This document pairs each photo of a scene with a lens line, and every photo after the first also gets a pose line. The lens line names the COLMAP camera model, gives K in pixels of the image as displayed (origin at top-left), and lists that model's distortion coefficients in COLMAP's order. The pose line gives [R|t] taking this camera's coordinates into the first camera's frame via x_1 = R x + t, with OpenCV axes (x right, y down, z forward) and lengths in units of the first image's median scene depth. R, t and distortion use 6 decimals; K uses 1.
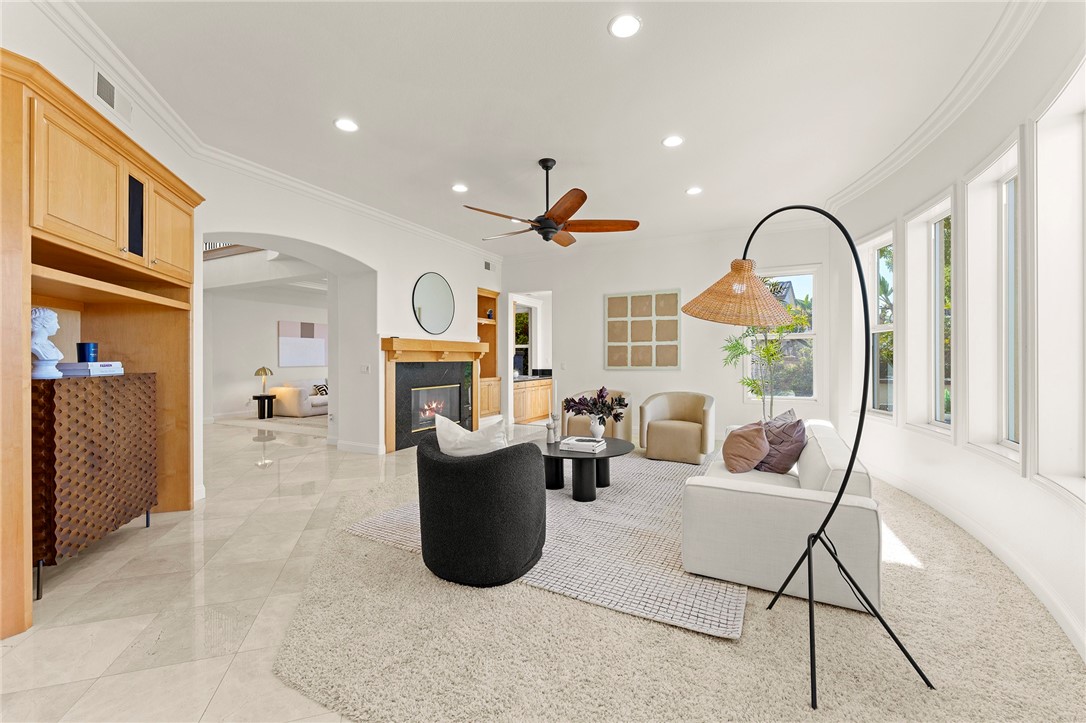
lens RADIAL K [[432.5, 0, 543.0], [0, 432.5, 359.4], [0, 0, 1]] dist [0.001091, -0.001080]
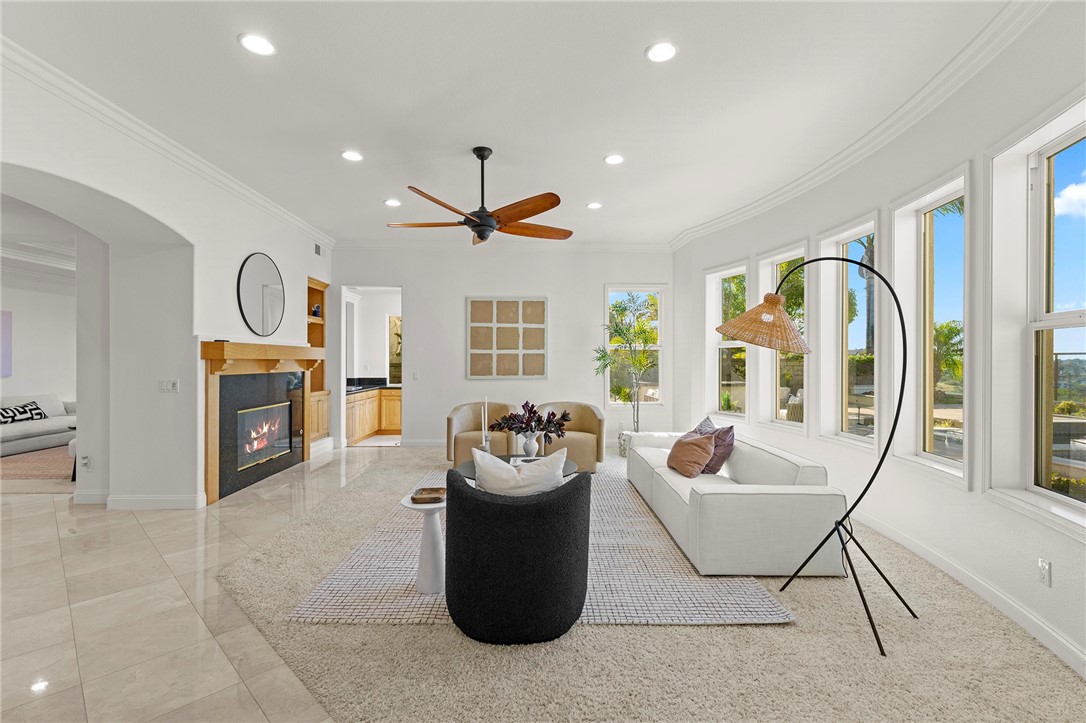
lens RADIAL K [[476.7, 0, 531.8], [0, 476.7, 361.7], [0, 0, 1]] dist [0.001429, 0.000432]
pose [[0.882471, 0.001569, 0.470365, -0.256135], [-0.001557, 0.999999, -0.000415, -0.016778], [-0.470365, -0.000366, 0.882472, 0.064208]]
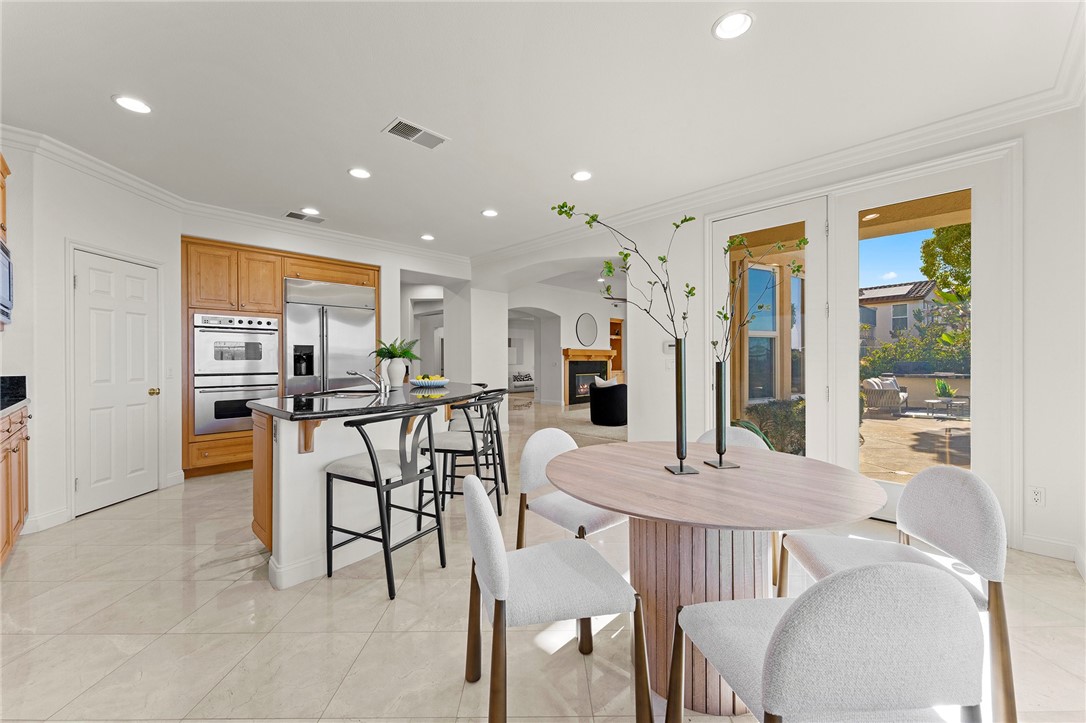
lens RADIAL K [[432.5, 0, 545.9], [0, 432.5, 360.0], [0, 0, 1]] dist [0.001091, -0.001080]
pose [[0.953772, 0.002309, -0.300523, 0.160521], [-0.003136, 0.999993, -0.002270, 0.007764], [0.300516, 0.003108, 0.953772, -0.944730]]
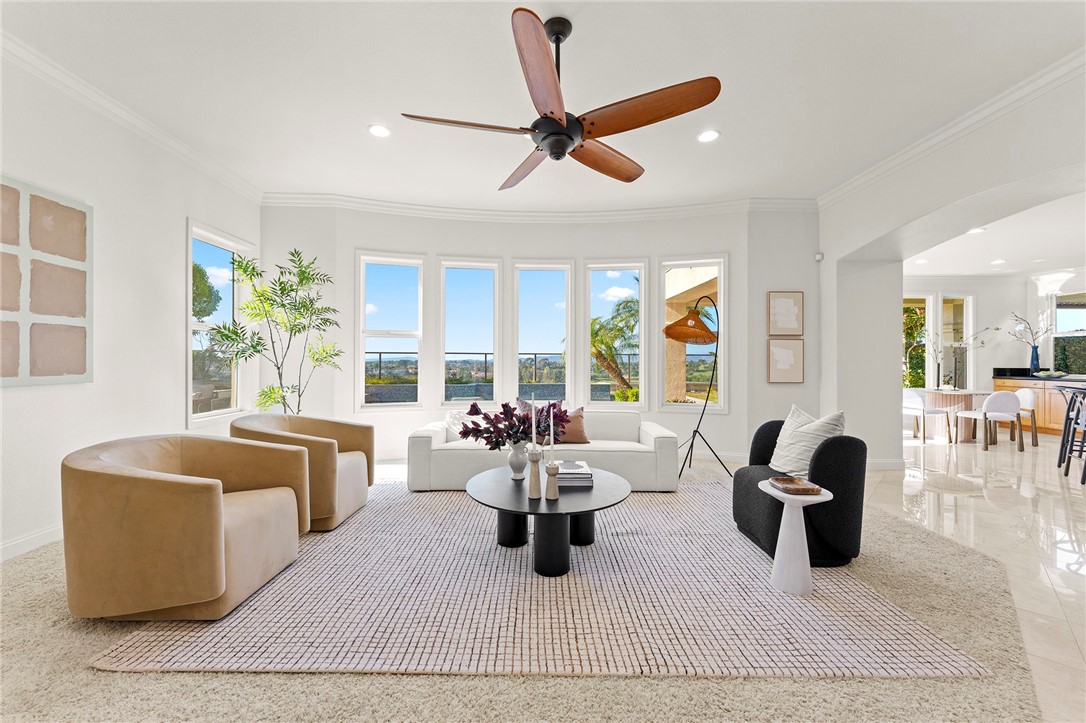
lens RADIAL K [[432.5, 0, 544.9], [0, 432.5, 363.8], [0, 0, 1]] dist [0.001091, -0.001080]
pose [[-0.459320, -0.004766, 0.888258, -0.353990], [-0.000310, 0.999986, 0.005205, 0.002663], [-0.888271, 0.002116, -0.459315, 0.892196]]
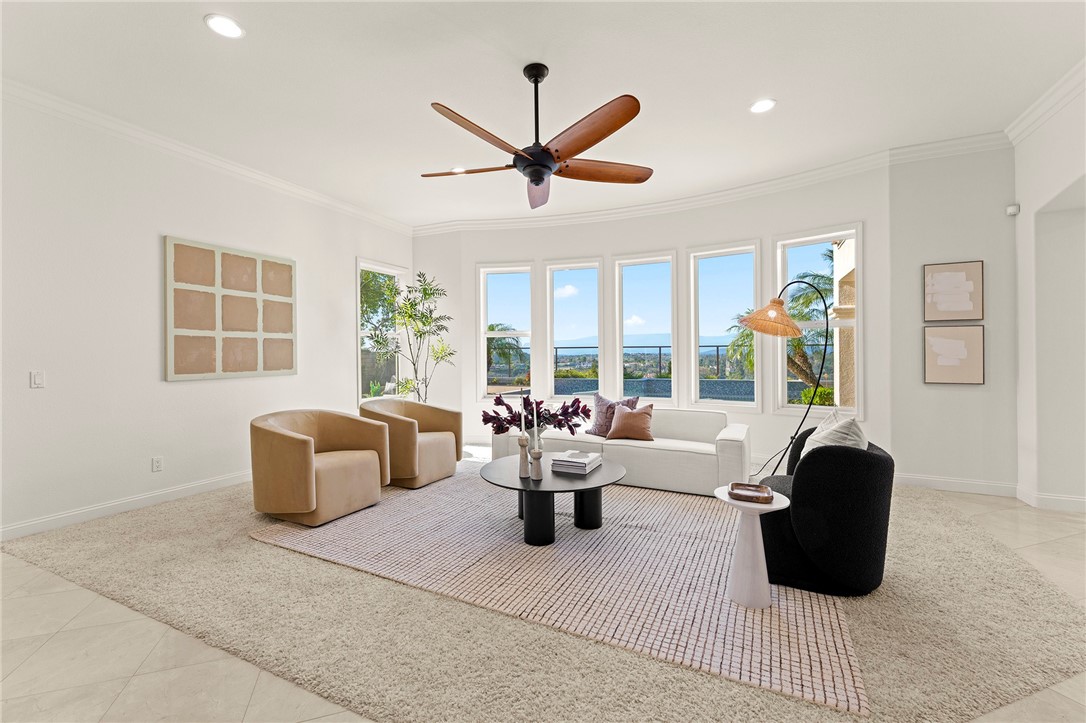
lens RADIAL K [[461.2, 0, 537.6], [0, 461.2, 360.1], [0, 0, 1]] dist [-0.001113, 0.000834]
pose [[-0.005491, -0.009934, 0.999936, -0.503443], [0.009489, 0.999905, 0.009986, -0.003527], [-0.999940, 0.009544, -0.005396, 0.691850]]
